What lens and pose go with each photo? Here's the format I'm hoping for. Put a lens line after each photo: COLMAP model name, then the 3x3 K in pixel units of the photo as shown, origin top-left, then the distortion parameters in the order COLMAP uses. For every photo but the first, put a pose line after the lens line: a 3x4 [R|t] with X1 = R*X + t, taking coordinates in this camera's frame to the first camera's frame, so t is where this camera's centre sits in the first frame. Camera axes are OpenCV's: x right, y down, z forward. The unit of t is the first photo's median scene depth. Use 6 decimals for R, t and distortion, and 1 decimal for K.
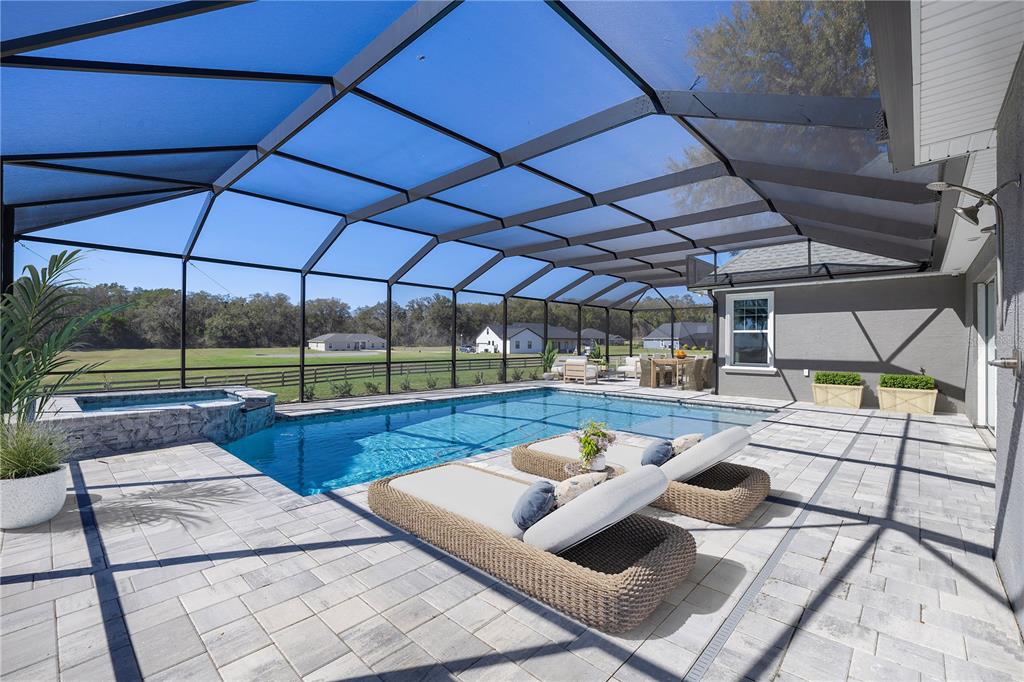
lens RADIAL K [[444.5, 0, 512.0], [0, 444.5, 341.0], [0, 0, 1]] dist [-0.000272, -0.000017]
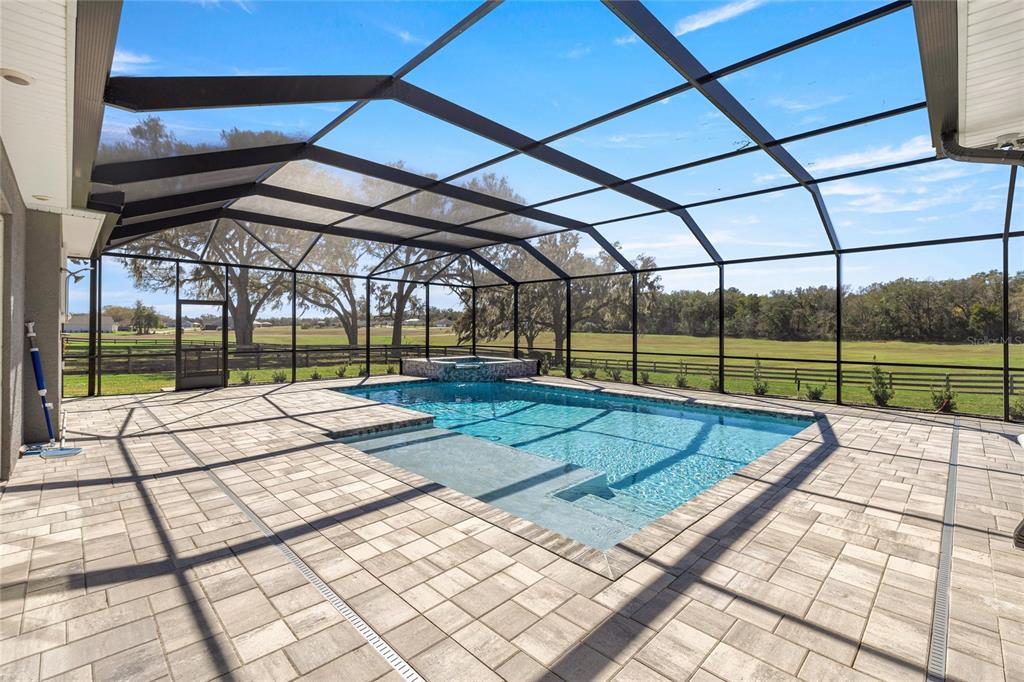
lens RADIAL K [[444.5, 0, 512.0], [0, 444.5, 341.0], [0, 0, 1]] dist [-0.000272, -0.000017]
pose [[-0.037032, 0.015041, -0.999201, 0.288658], [-0.000875, 0.999886, 0.015084, 0.002047], [0.999314, 0.001433, -0.037014, 0.302021]]
